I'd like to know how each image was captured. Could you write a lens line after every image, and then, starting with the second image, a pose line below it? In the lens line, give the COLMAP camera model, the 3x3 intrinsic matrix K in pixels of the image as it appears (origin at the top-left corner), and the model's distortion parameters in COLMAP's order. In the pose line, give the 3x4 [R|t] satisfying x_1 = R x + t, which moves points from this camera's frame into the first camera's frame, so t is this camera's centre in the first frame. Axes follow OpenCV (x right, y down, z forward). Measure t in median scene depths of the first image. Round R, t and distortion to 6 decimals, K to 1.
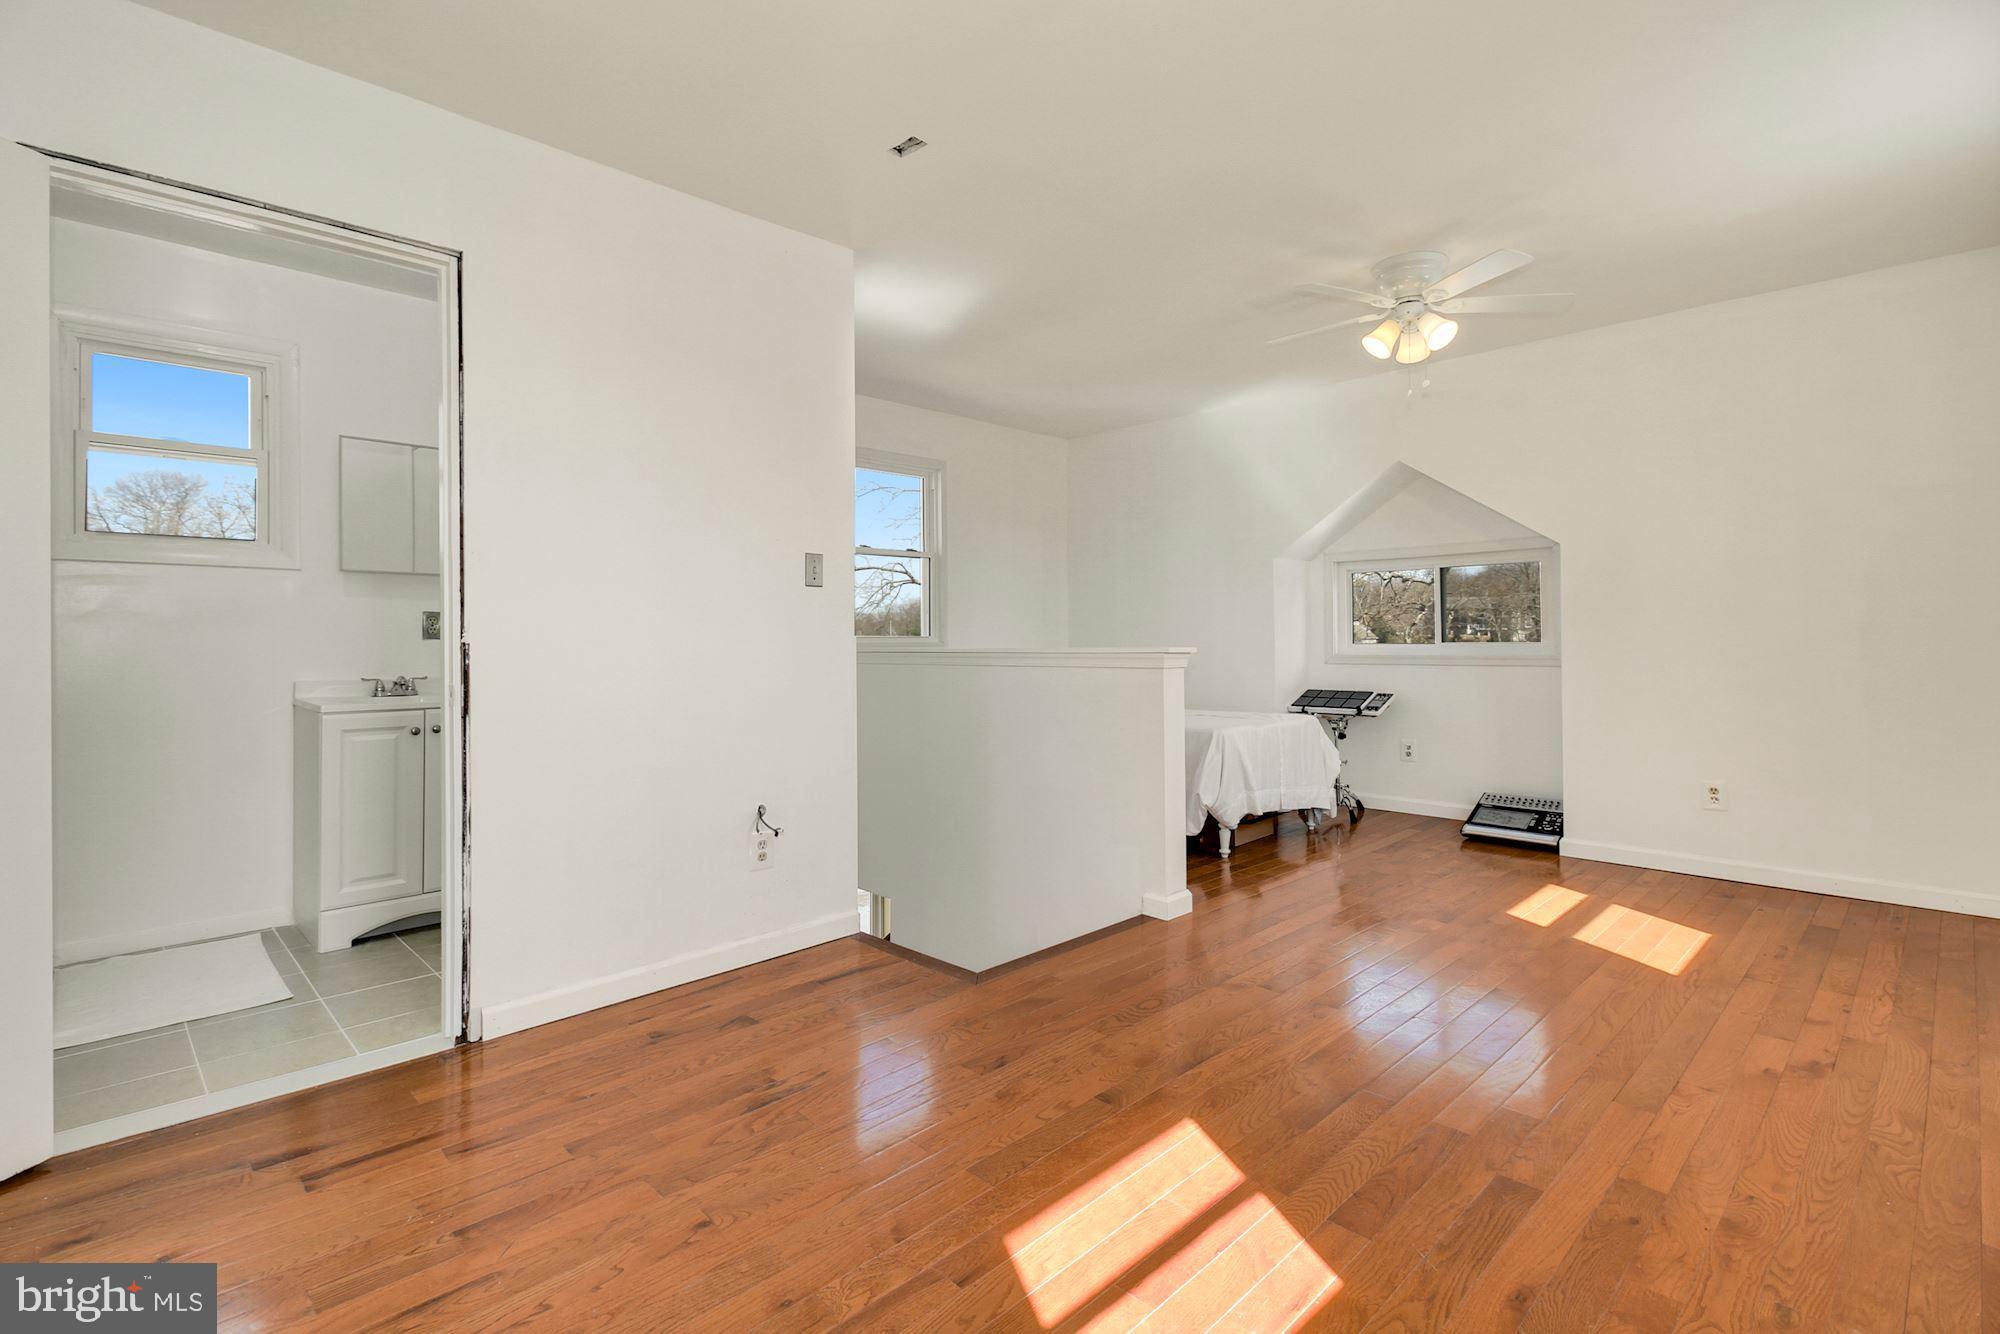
lens RADIAL K [[987.0, 0, 1022.2], [0, 987.0, 625.7], [0, 0, 1]] dist [-0.003665, -0.001738]
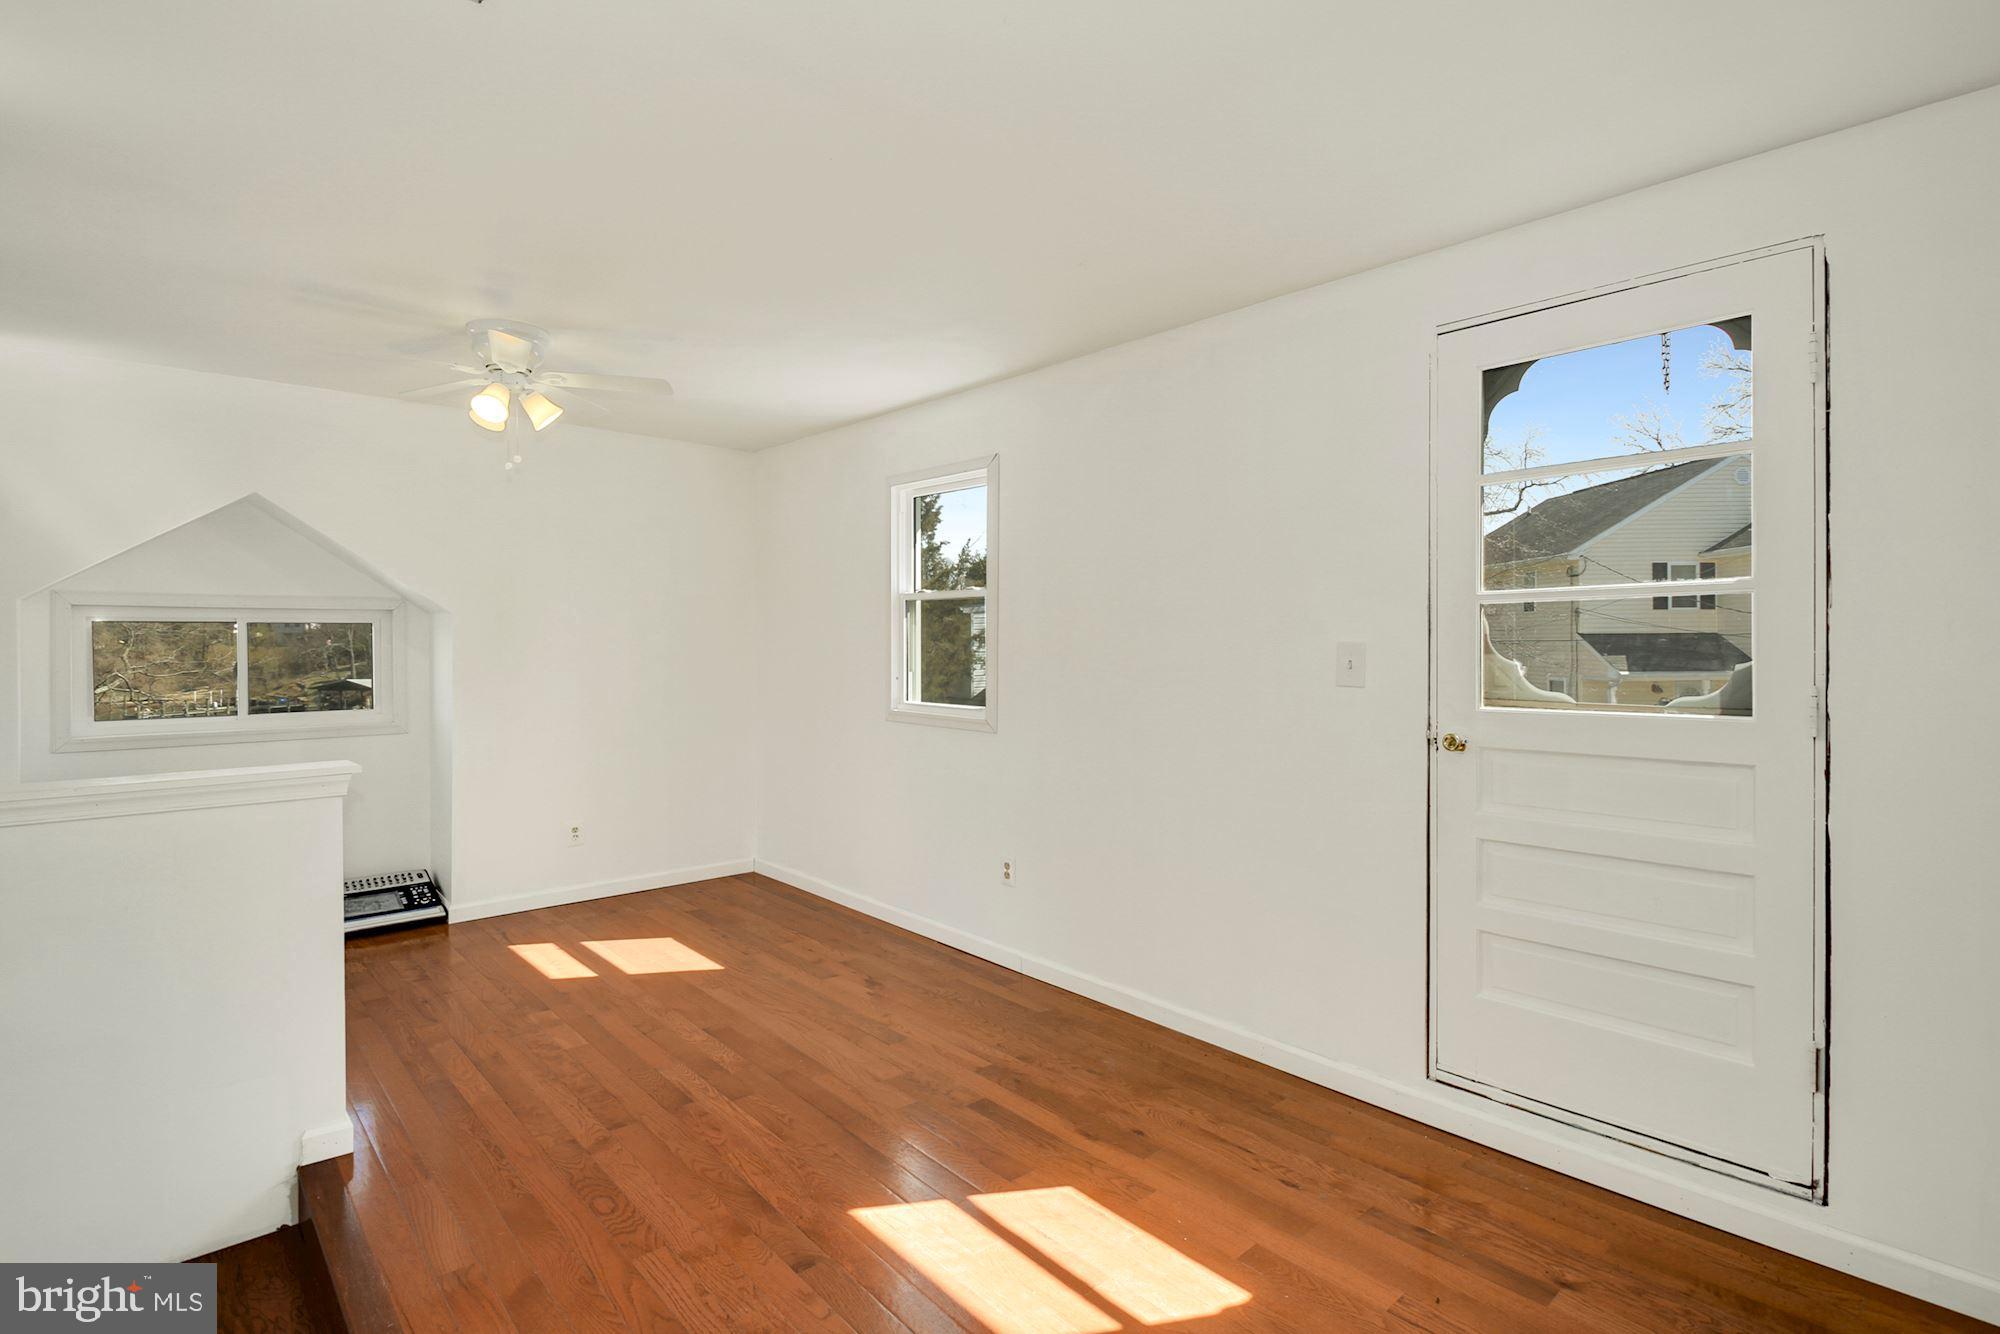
lens RADIAL K [[987.0, 0, 1008.5], [0, 987.0, 660.8], [0, 0, 1]] dist [-0.003665, -0.001738]
pose [[0.008947, -0.014414, 0.999856, -0.720328], [-0.015946, 0.999767, 0.014556, -0.092914], [-0.999833, -0.016074, 0.008715, 0.696392]]
